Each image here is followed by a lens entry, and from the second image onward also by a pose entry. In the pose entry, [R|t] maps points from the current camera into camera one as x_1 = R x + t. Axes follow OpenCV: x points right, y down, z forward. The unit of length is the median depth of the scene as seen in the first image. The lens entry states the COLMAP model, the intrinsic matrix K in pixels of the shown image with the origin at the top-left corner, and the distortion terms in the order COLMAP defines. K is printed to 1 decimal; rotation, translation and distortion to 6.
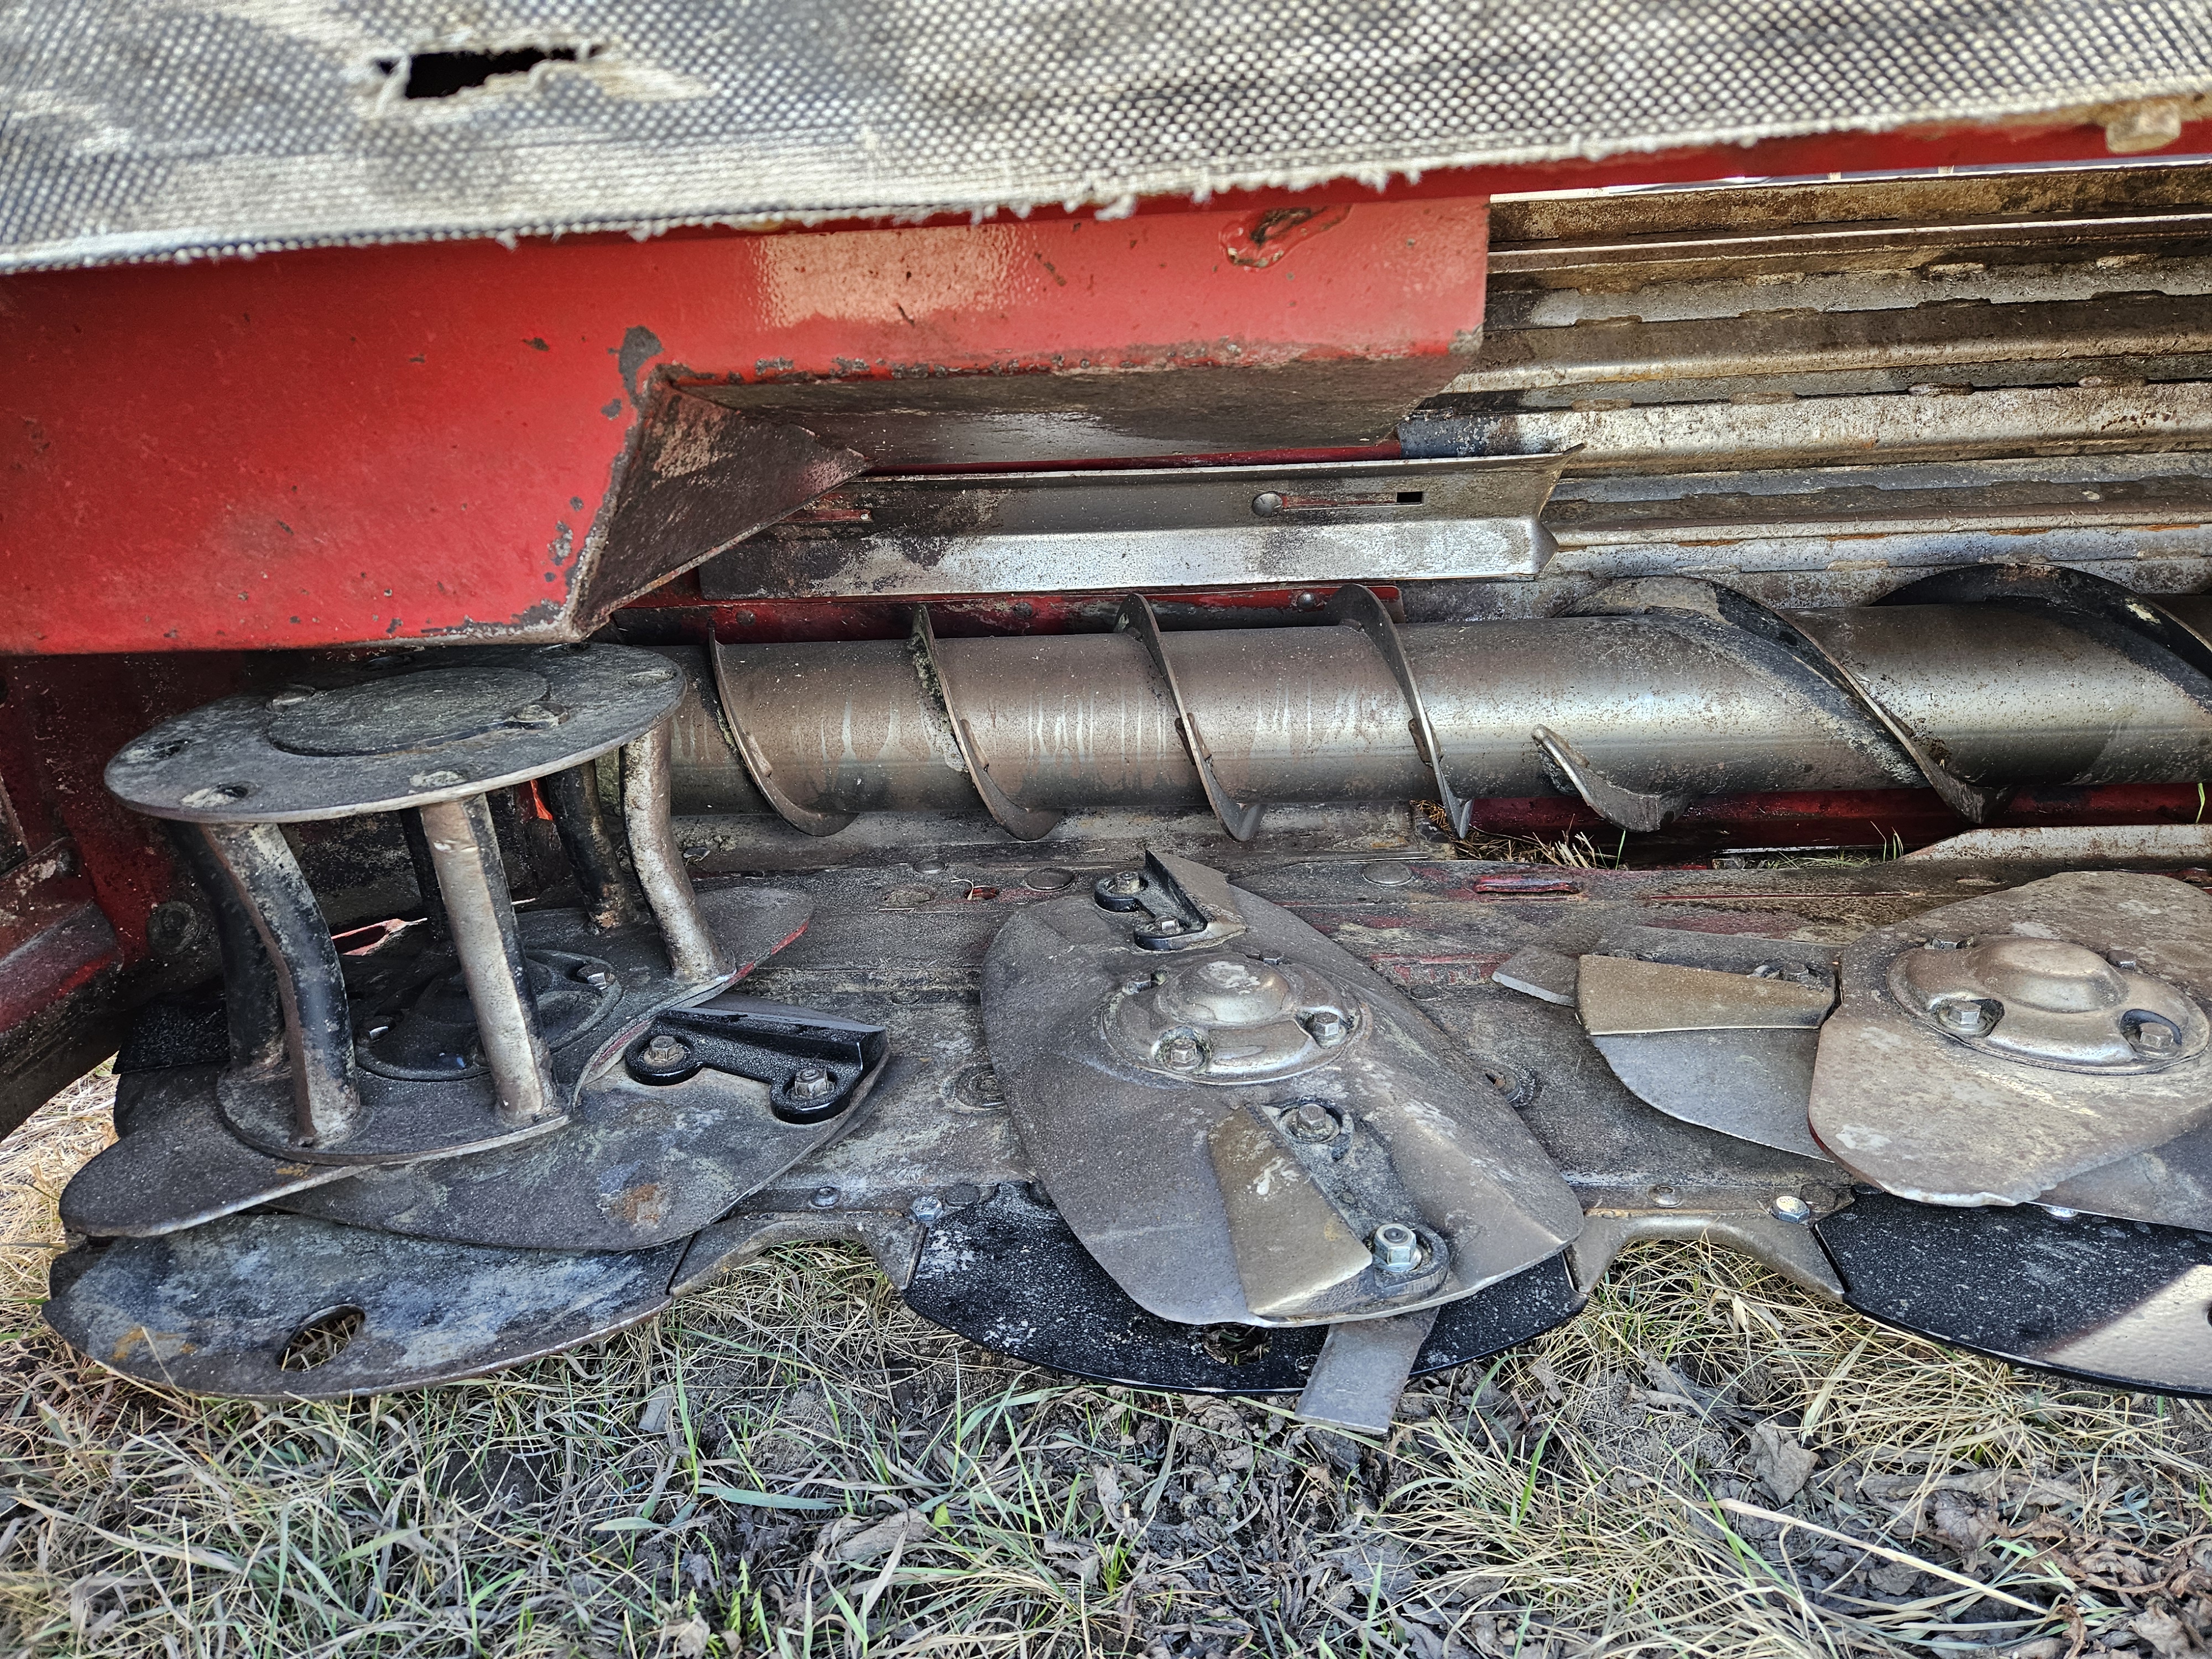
lens RADIAL K [[1477.7, 0, 1114.2], [0, 1477.7, 821.4], [0, 0, 1]] dist [0.072694, -0.078491]
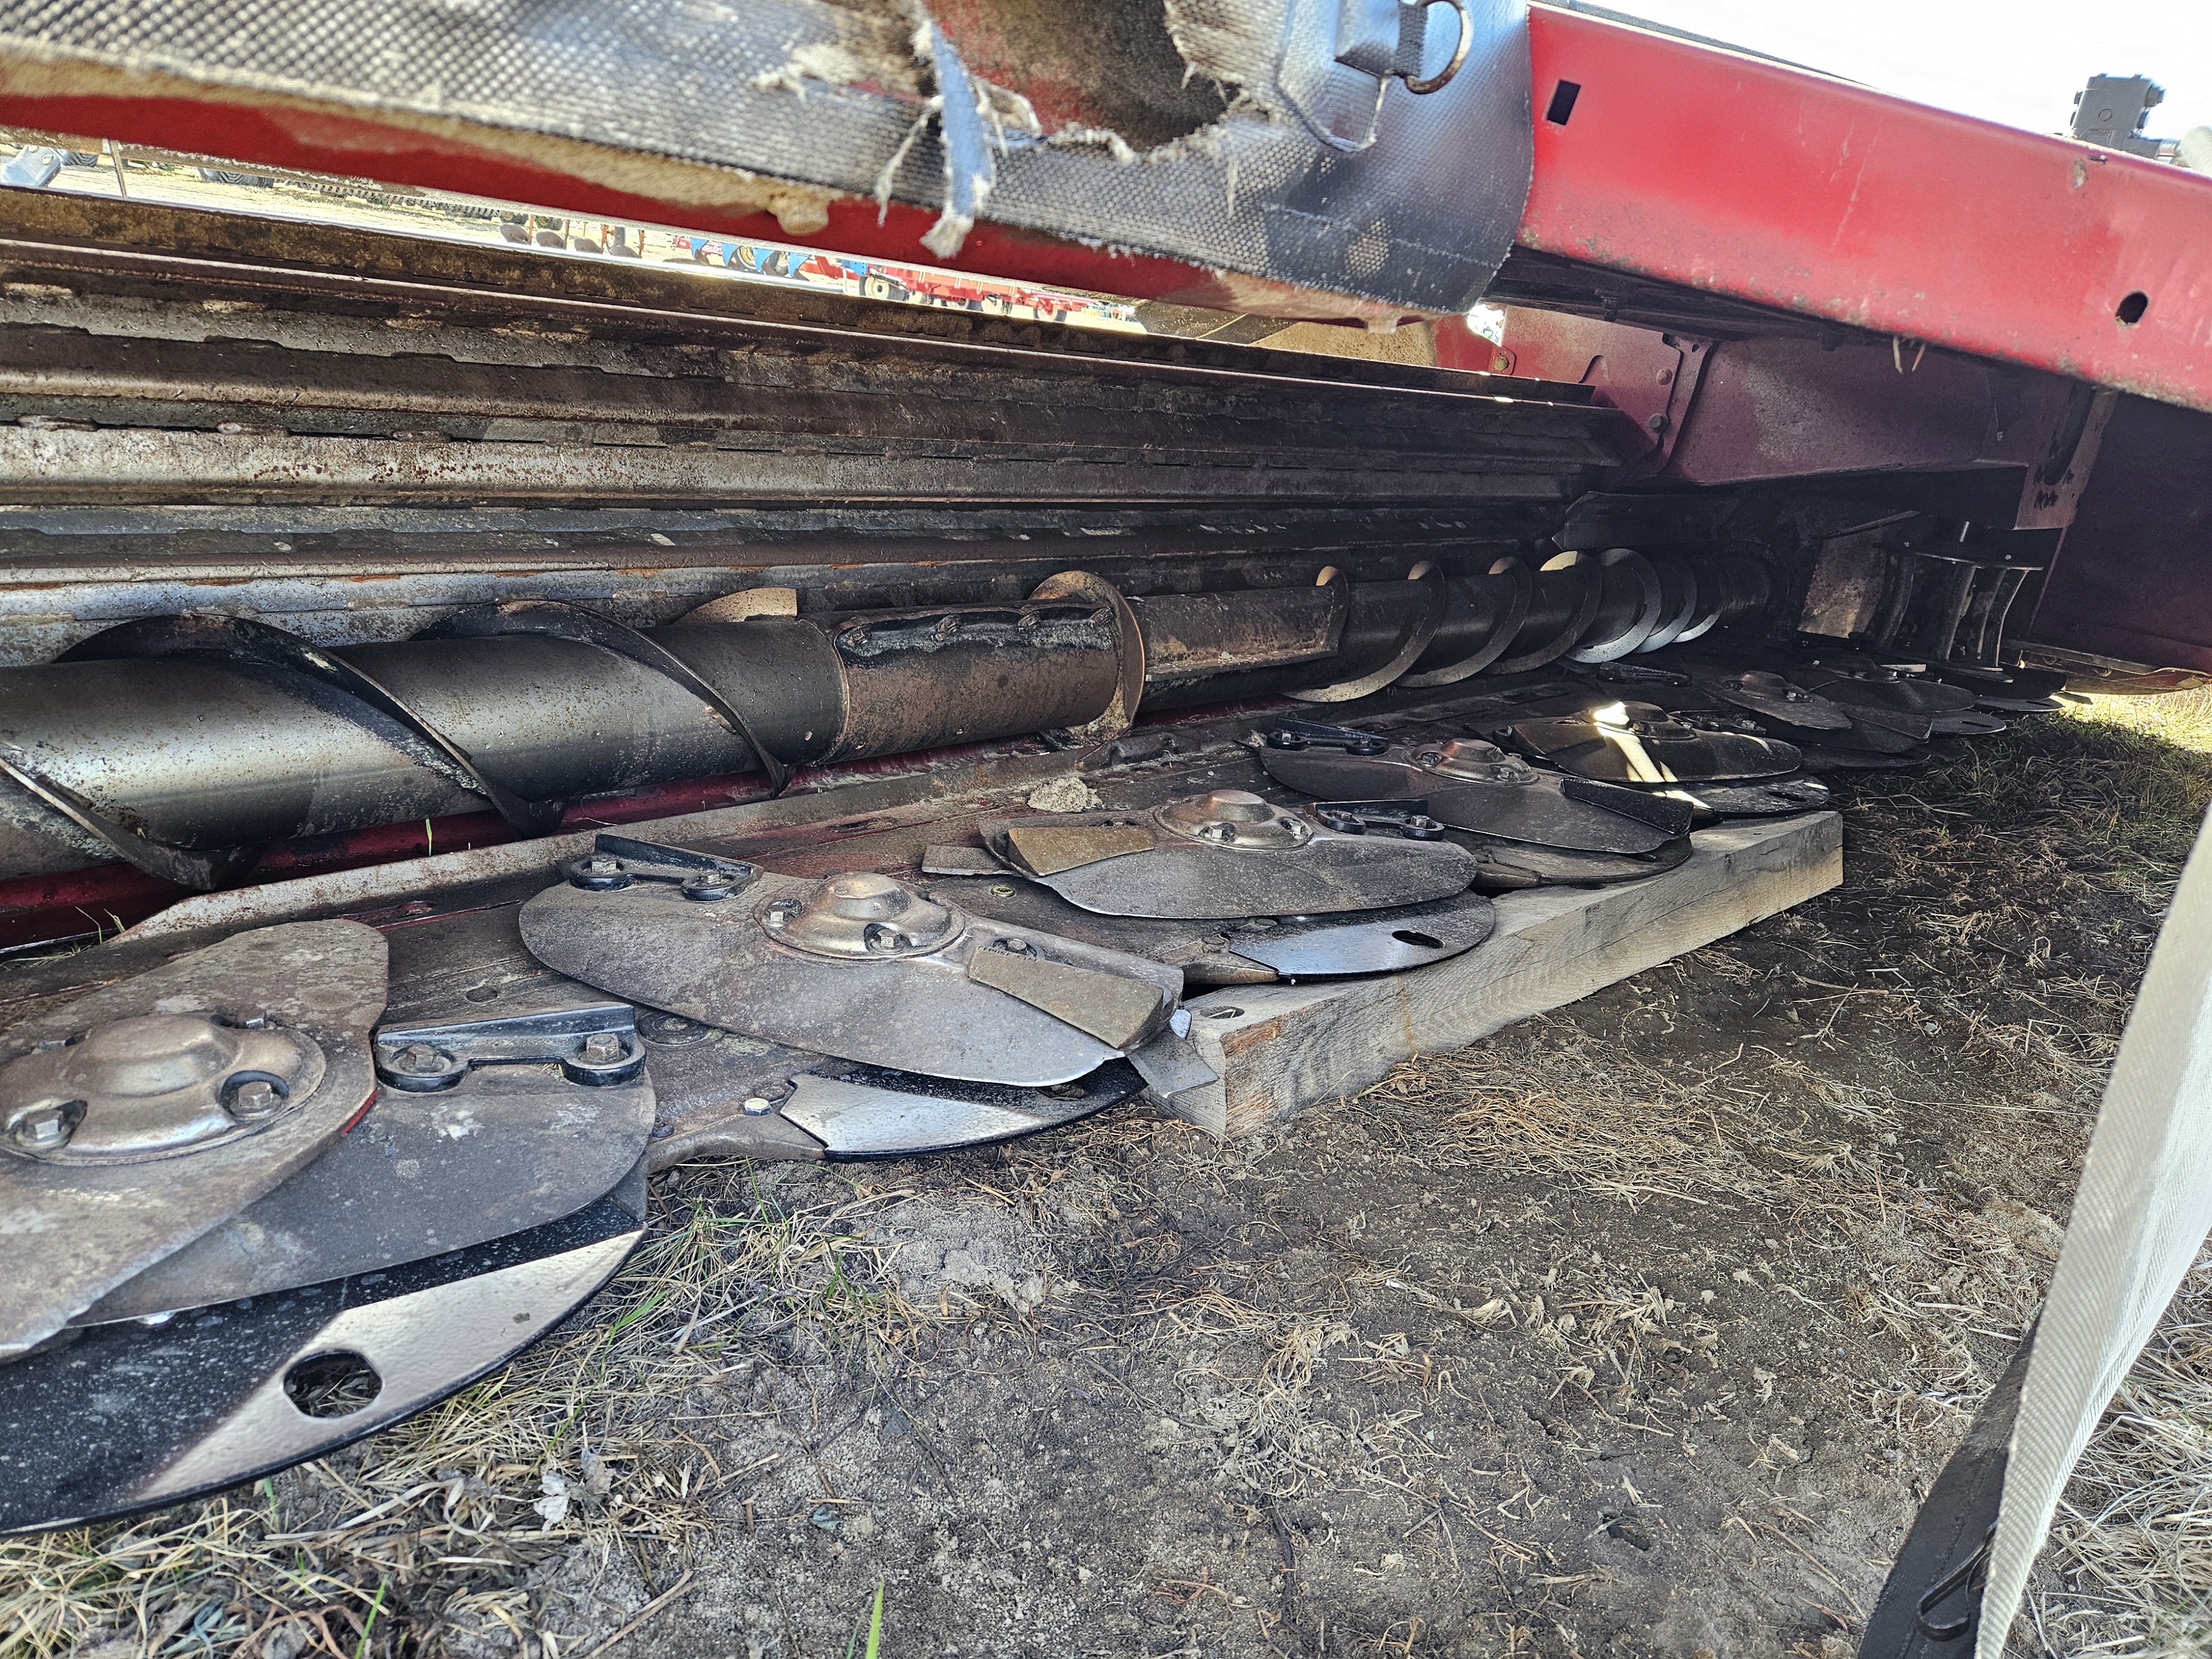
lens RADIAL K [[1477.7, 0, 1114.2], [0, 1477.7, 821.4], [0, 0, 1]] dist [0.072694, -0.078491]
pose [[0.600371, -0.122180, 0.790333, 0.191364], [0.153477, 0.987494, 0.036072, 0.012916], [-0.784857, 0.099641, 0.611614, -0.023860]]
